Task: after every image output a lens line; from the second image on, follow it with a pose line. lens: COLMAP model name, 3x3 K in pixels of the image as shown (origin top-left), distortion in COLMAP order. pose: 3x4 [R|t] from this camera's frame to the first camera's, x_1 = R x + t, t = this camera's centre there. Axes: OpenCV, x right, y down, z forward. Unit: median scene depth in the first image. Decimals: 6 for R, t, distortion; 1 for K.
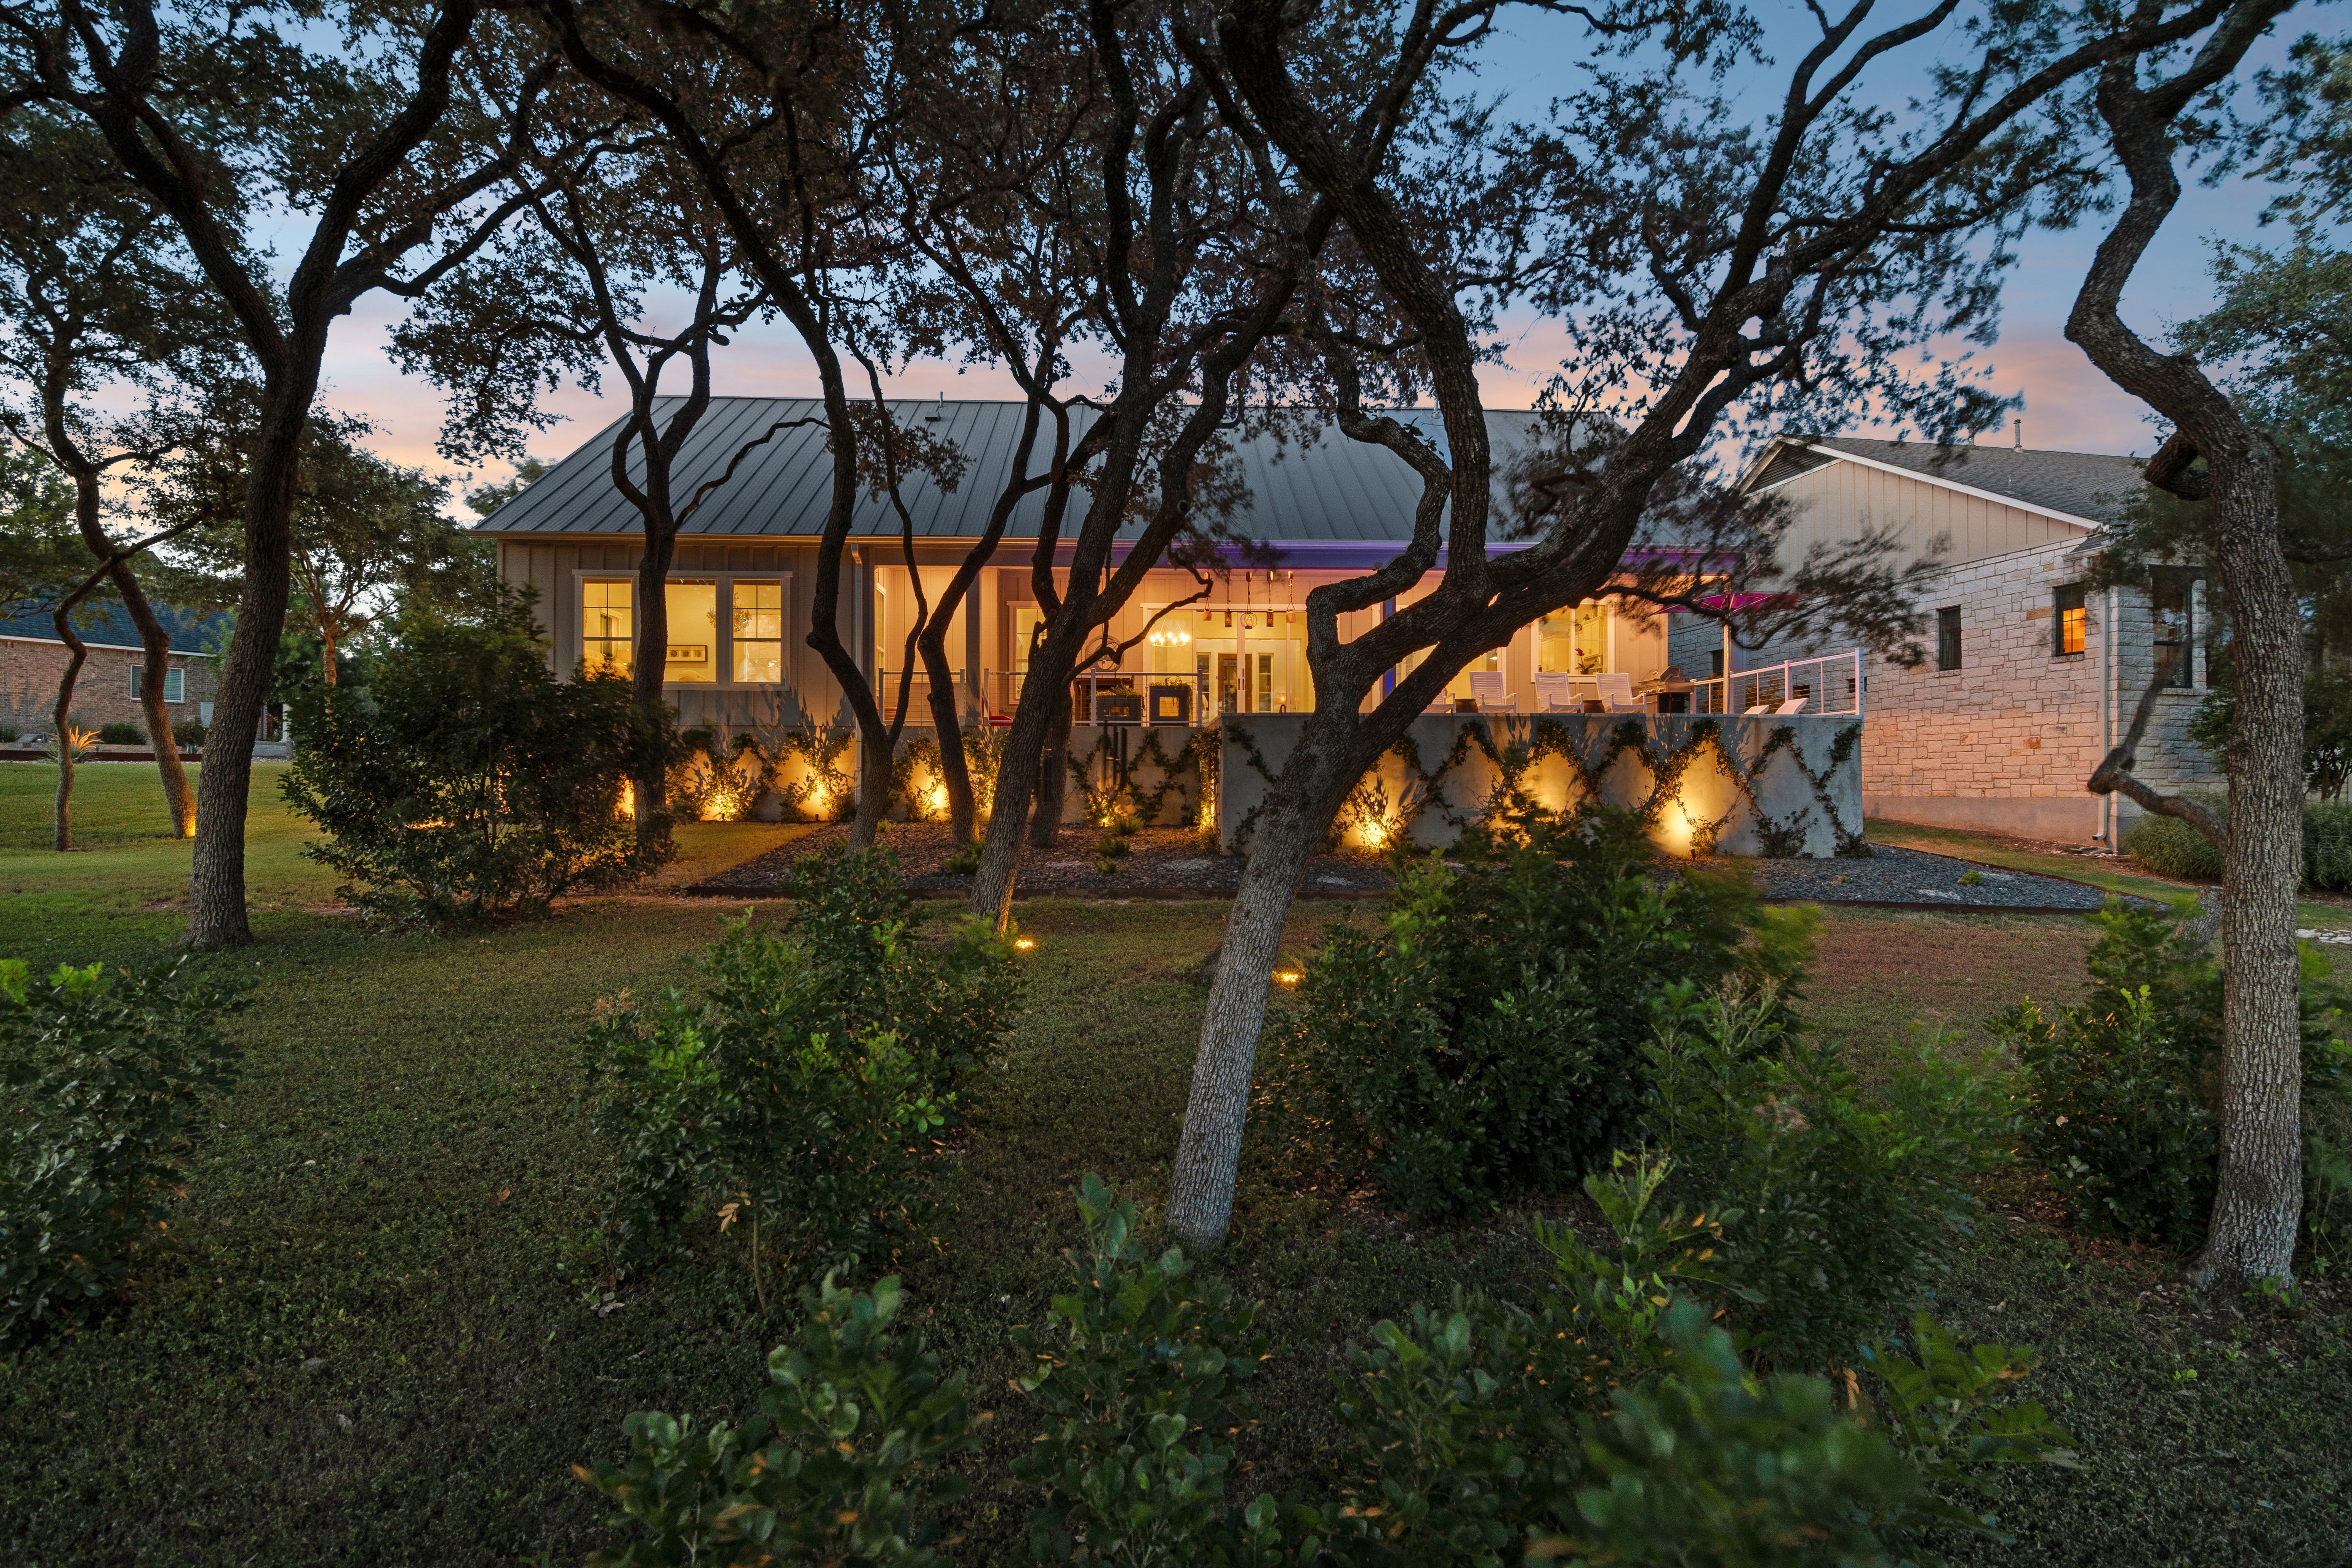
lens RADIAL K [[1117.0, 0, 1176.8], [0, 1117.0, 776.8], [0, 0, 1]] dist [-0.009602, -0.000915]
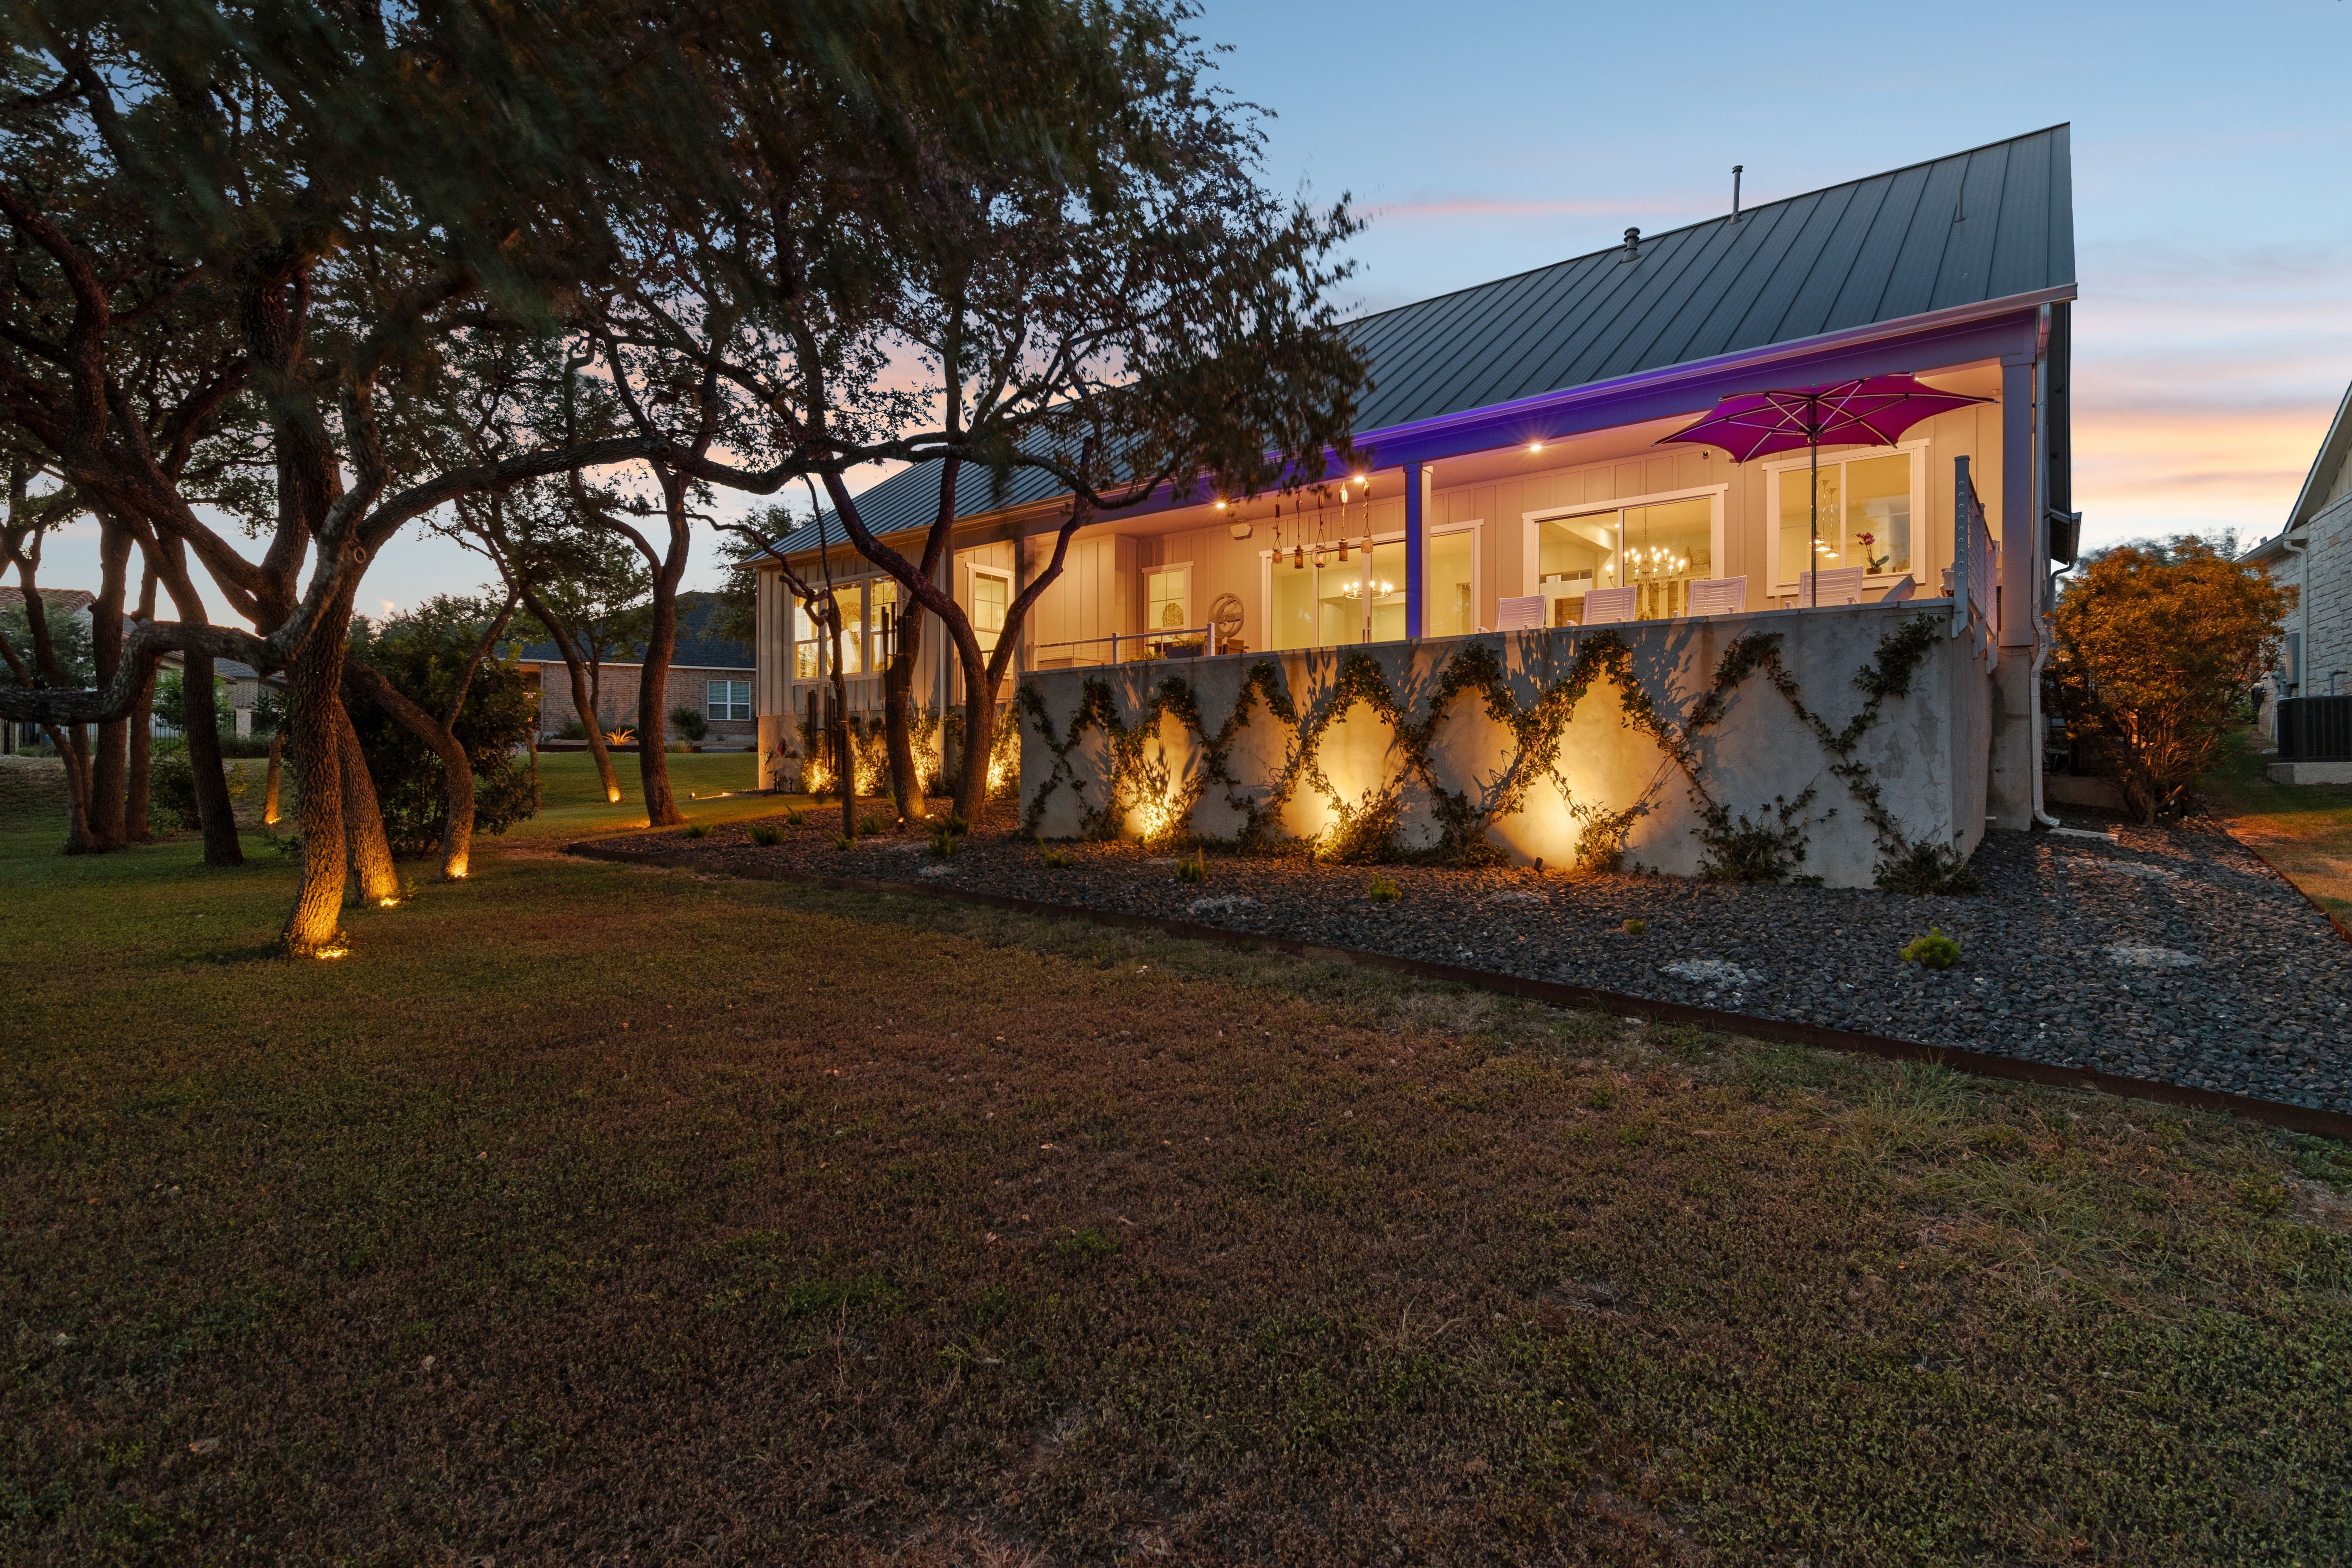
lens RADIAL K [[1117.0, 0, 1176.1], [0, 1117.0, 787.0], [0, 0, 1]] dist [-0.009602, -0.000915]
pose [[0.770678, 0.006299, -0.637194, 0.671297], [0.002689, 0.999910, 0.013137, 0.019291], [0.637219, -0.011838, 0.770592, 0.417572]]
